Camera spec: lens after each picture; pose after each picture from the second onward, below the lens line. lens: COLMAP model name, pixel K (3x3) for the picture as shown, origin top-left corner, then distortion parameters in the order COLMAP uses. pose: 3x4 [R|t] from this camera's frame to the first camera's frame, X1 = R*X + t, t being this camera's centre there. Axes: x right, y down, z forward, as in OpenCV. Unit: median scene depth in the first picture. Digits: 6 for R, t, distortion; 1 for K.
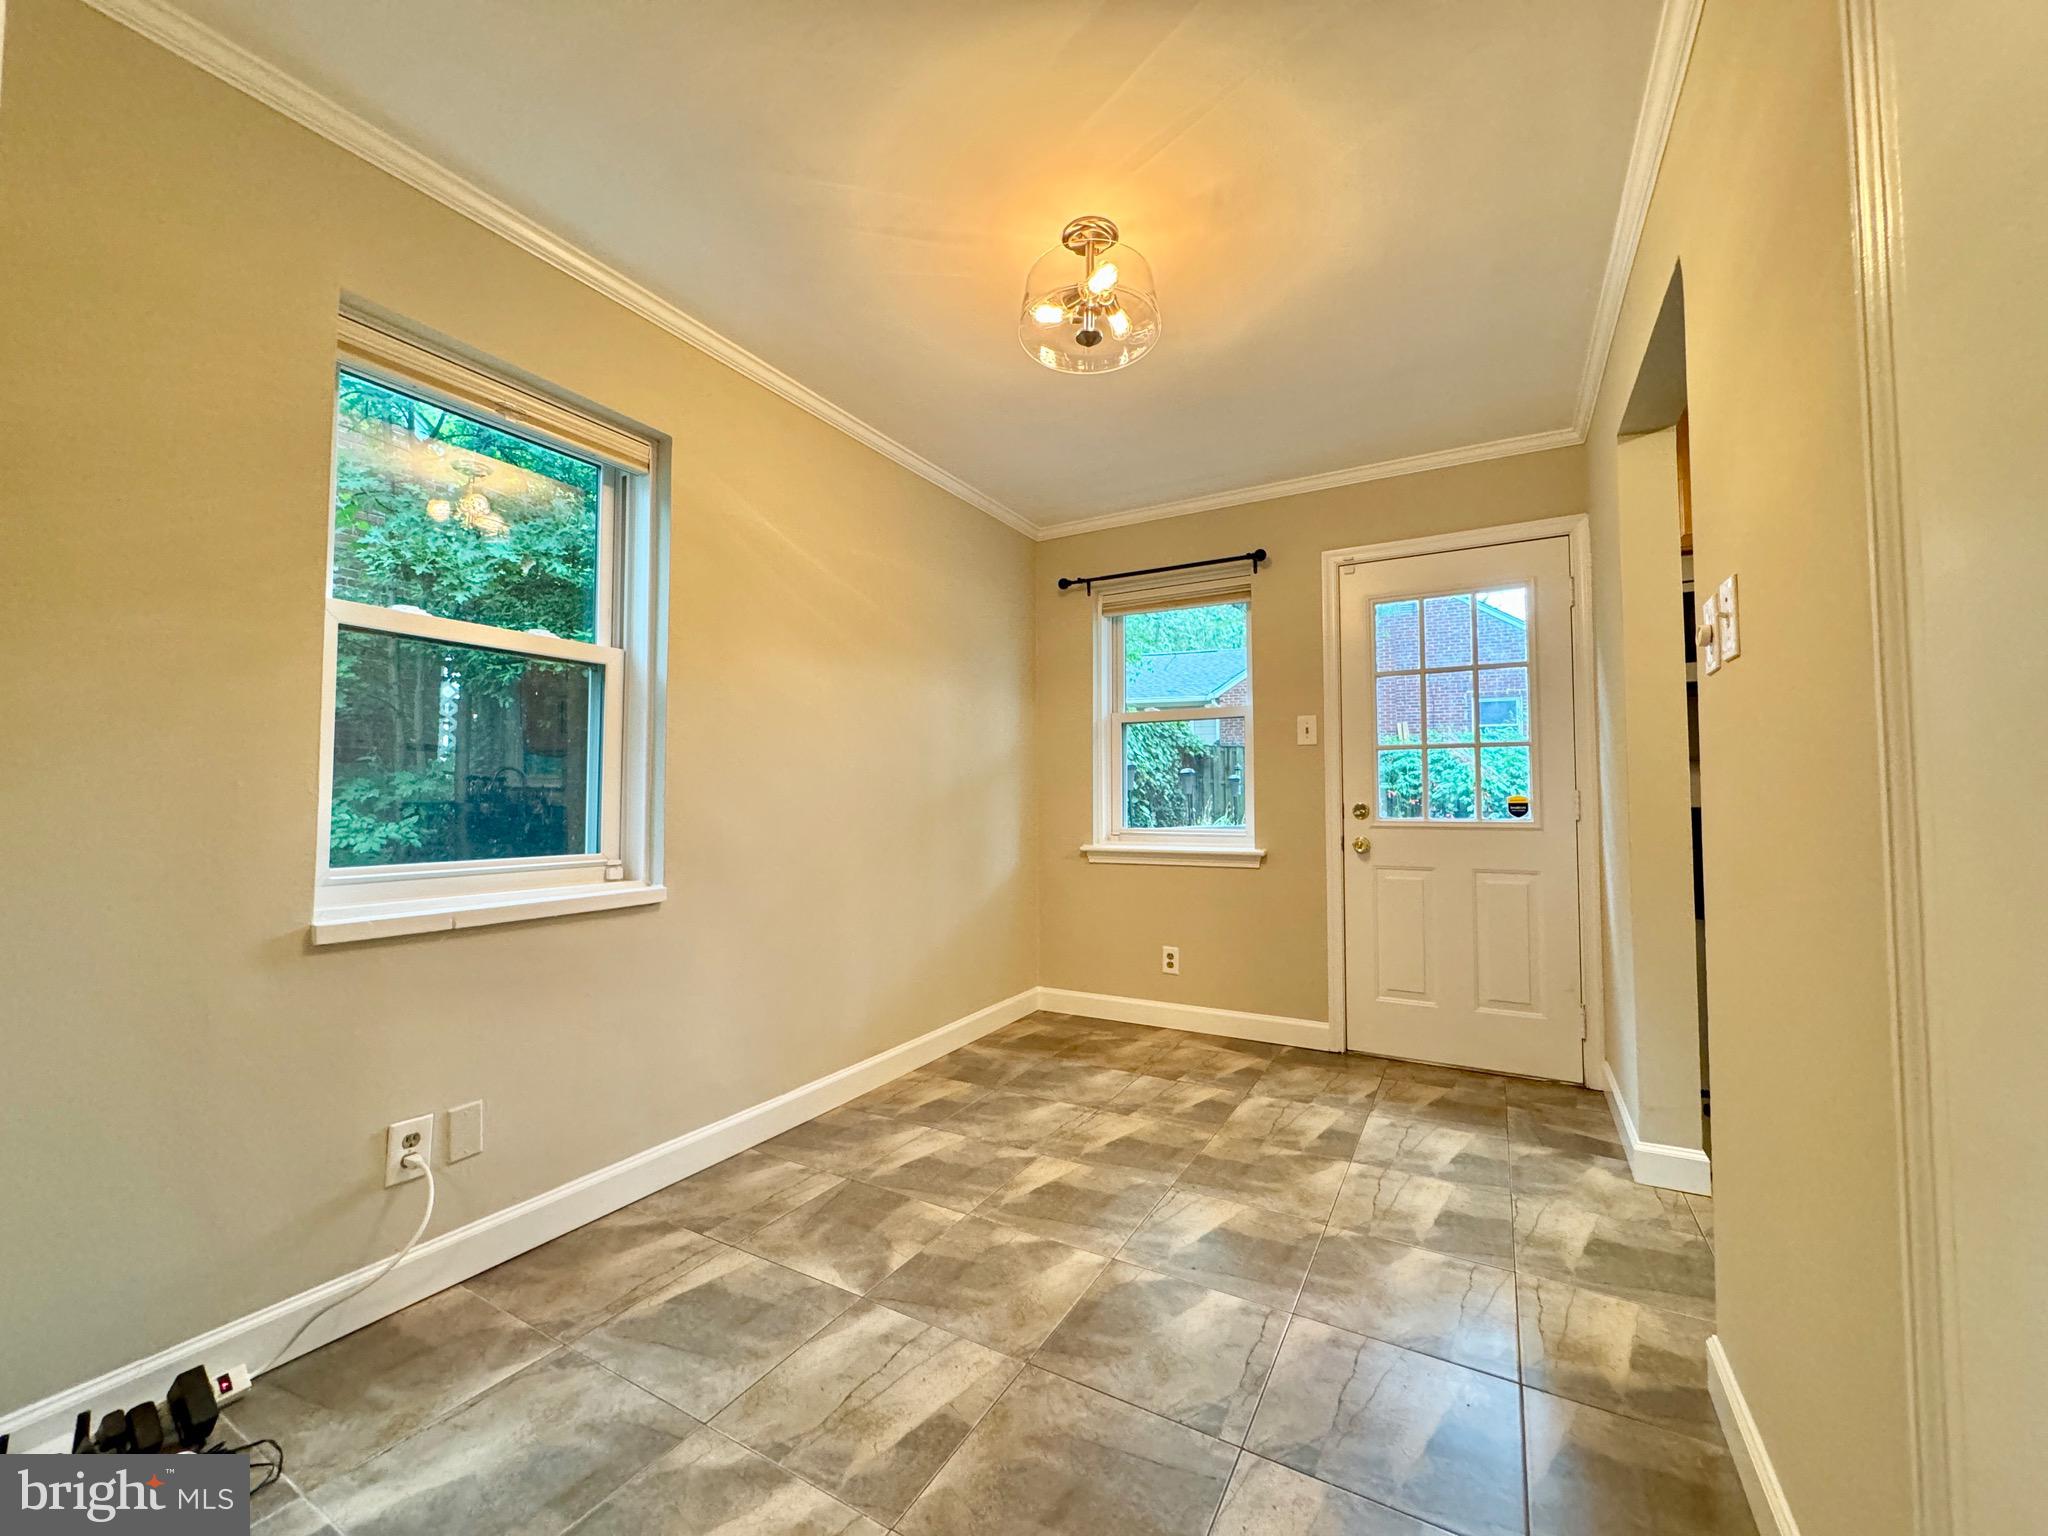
lens RADIAL K [[816.2, 0, 1020.0], [0, 816.2, 767.1], [0, 0, 1]] dist [-0.002685, 0.000739]
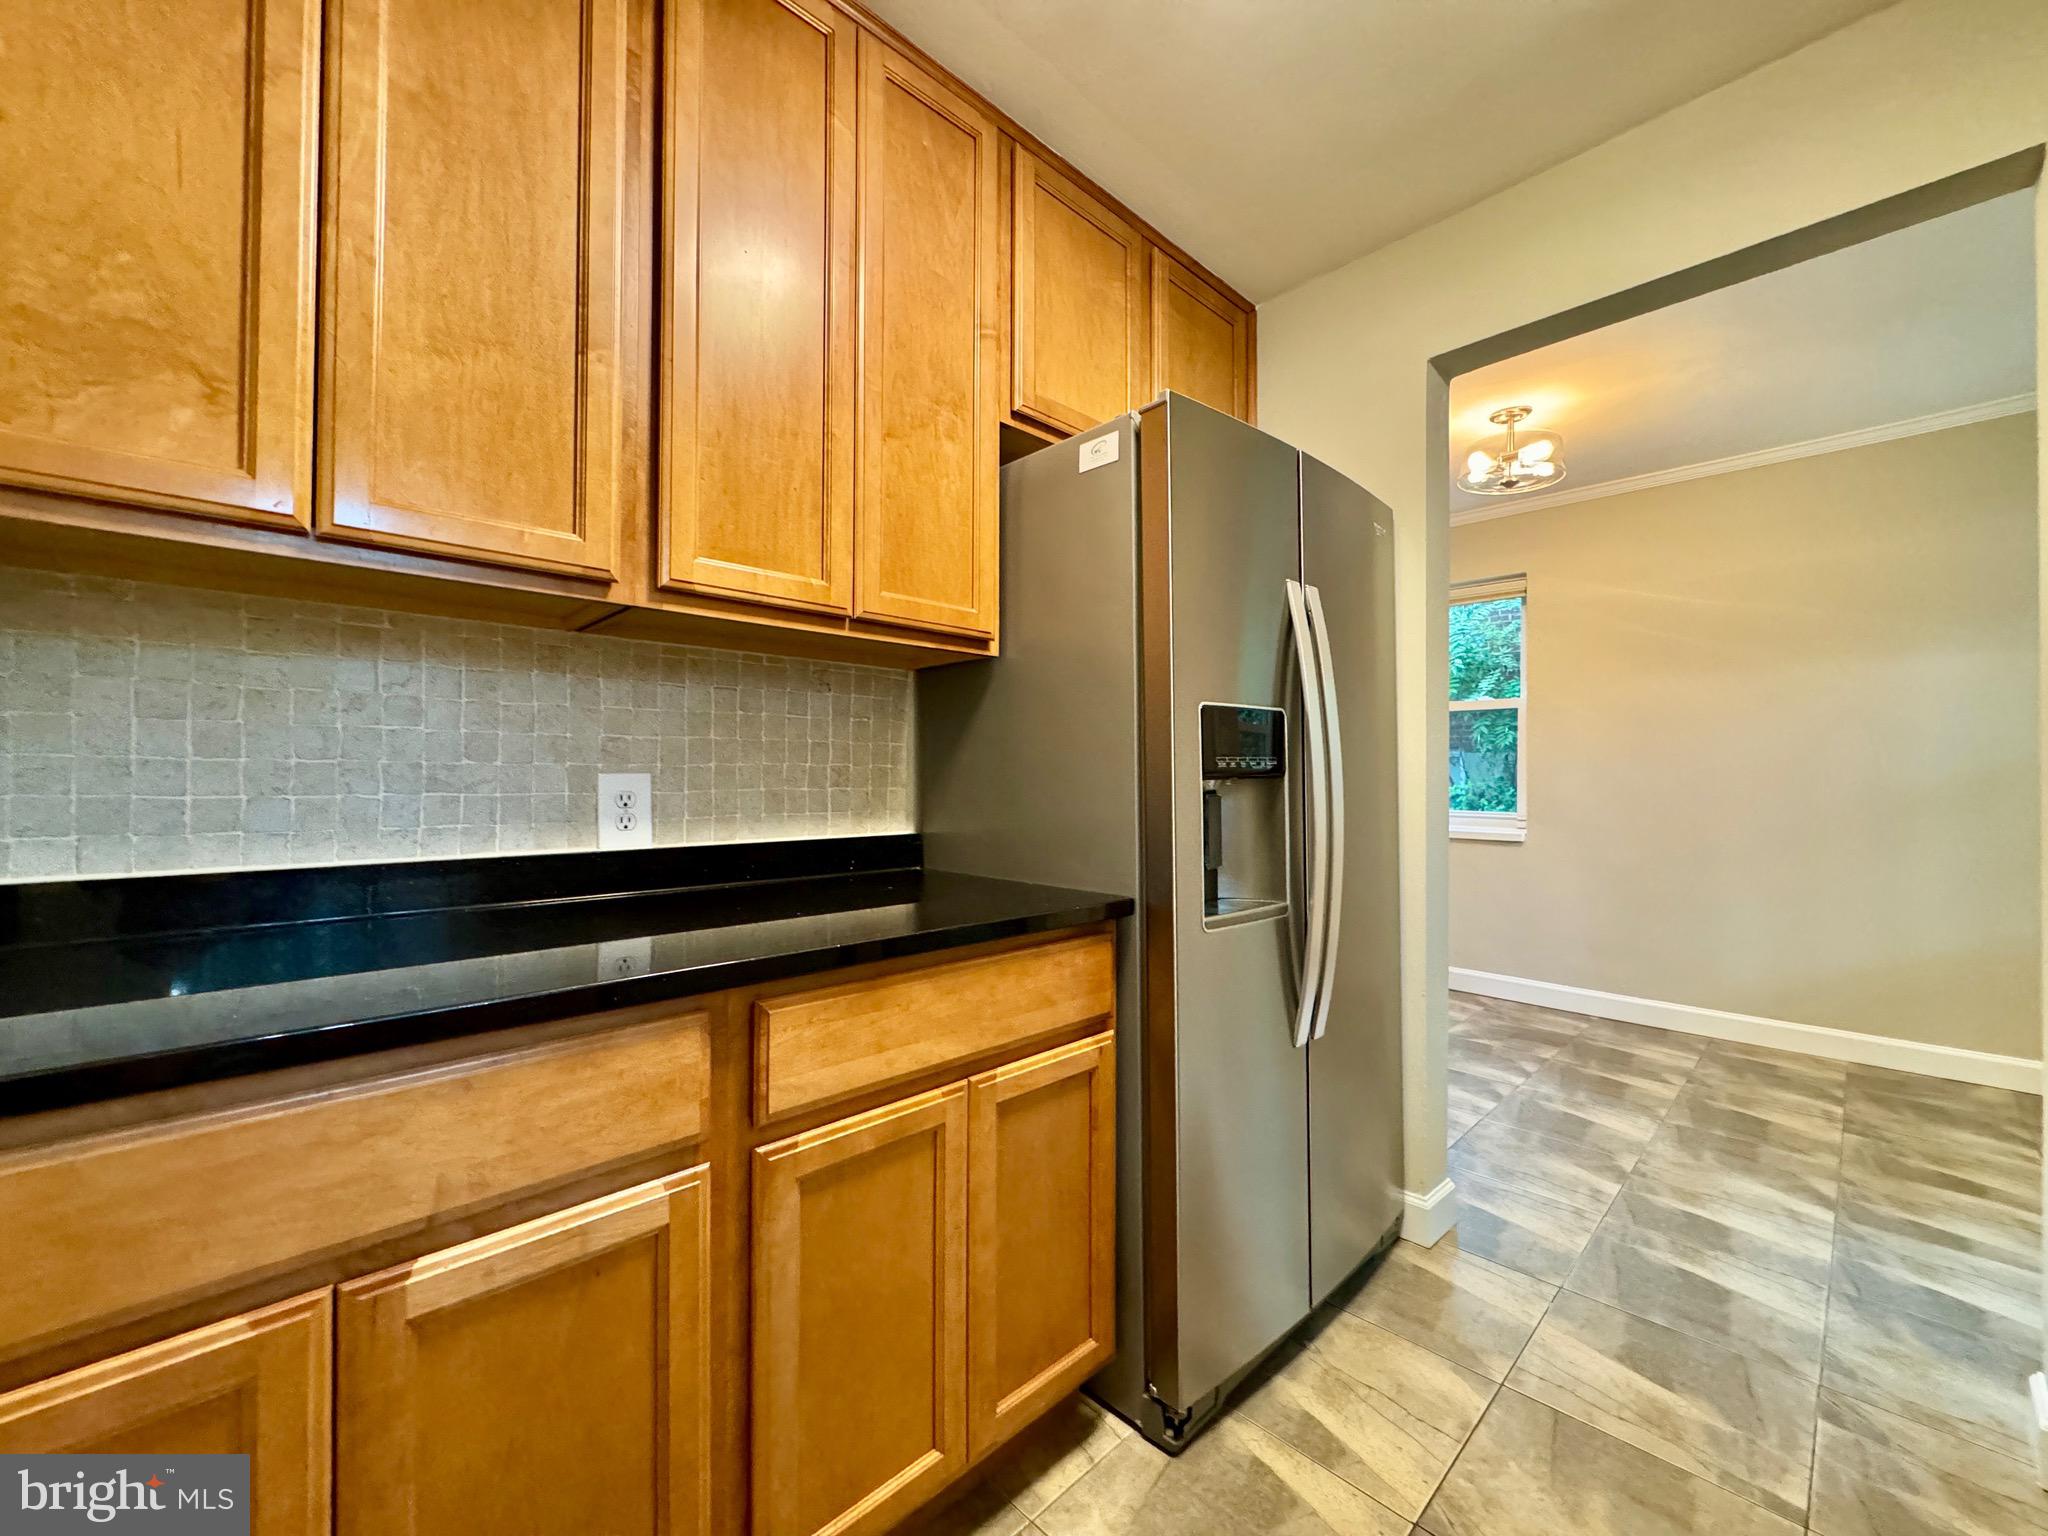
lens RADIAL K [[776.6, 0, 1011.4], [0, 776.6, 765.9], [0, 0, 1]] dist [-0.000725, -0.000017]
pose [[-0.288402, -0.003968, -0.957501, 1.505597], [0.036897, 0.999203, -0.015254, -0.011947], [0.956798, -0.039728, -0.288026, 0.441030]]
